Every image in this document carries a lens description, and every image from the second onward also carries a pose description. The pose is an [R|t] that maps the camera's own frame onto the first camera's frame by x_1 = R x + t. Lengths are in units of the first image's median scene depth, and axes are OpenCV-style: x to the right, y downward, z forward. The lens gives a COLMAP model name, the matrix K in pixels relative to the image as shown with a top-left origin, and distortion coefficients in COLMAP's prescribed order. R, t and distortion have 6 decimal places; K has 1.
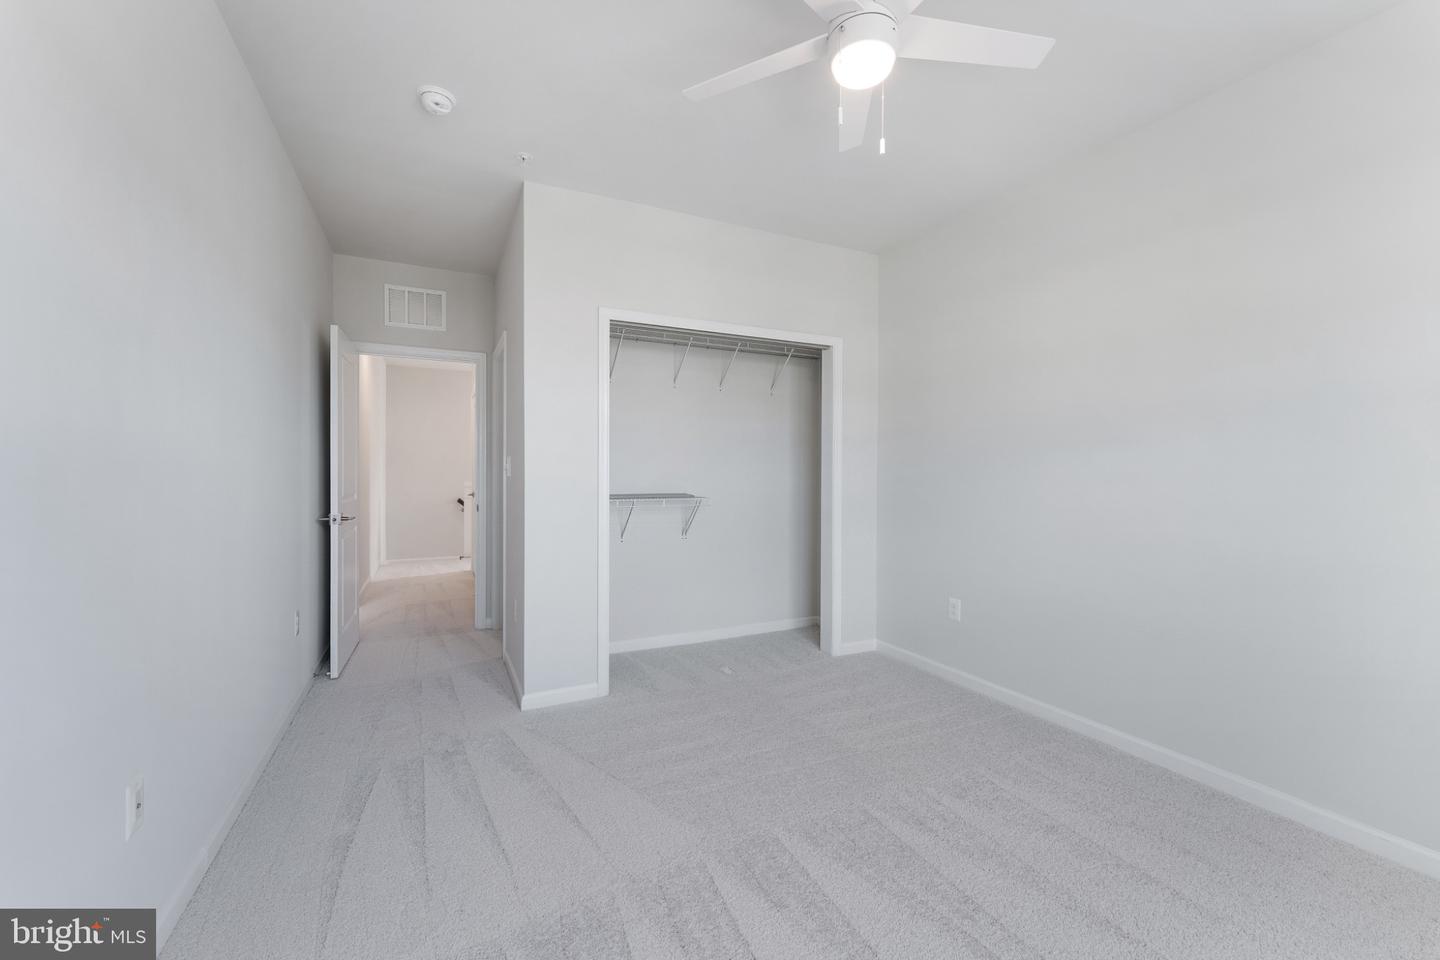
lens RADIAL K [[577.7, 0, 724.8], [0, 577.7, 478.3], [0, 0, 1]] dist [-0.000532, -0.000233]
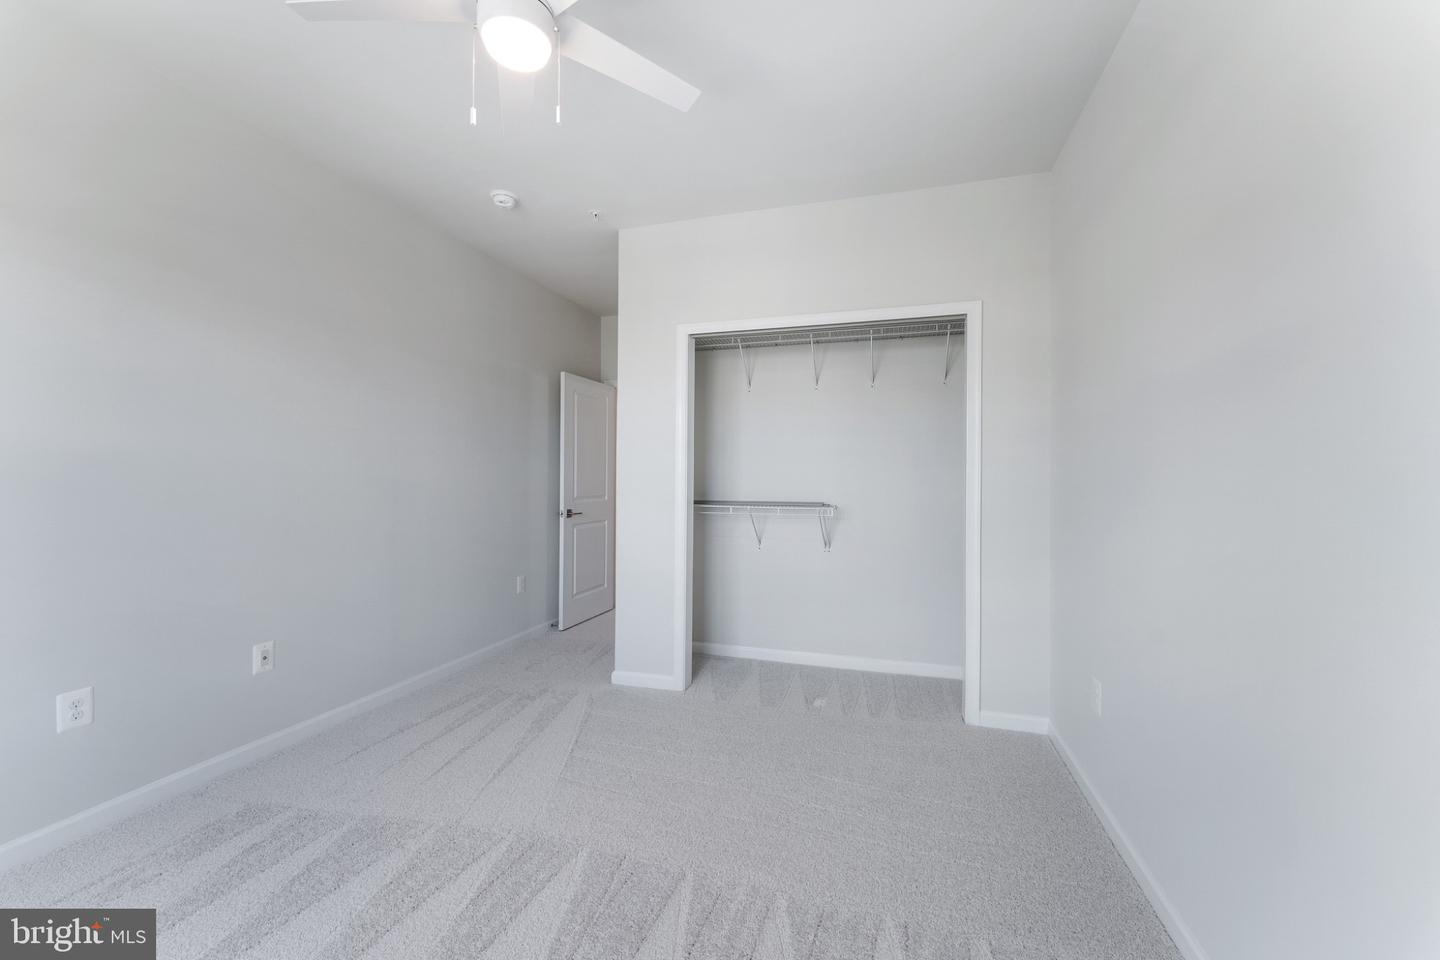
lens RADIAL K [[577.7, 0, 724.8], [0, 577.7, 478.3], [0, 0, 1]] dist [-0.000532, -0.000233]
pose [[0.733431, 0.000574, -0.679764, 0.525962], [-0.010612, 0.999887, -0.010605, -0.001218], [0.679681, 0.014992, 0.733354, 0.254806]]
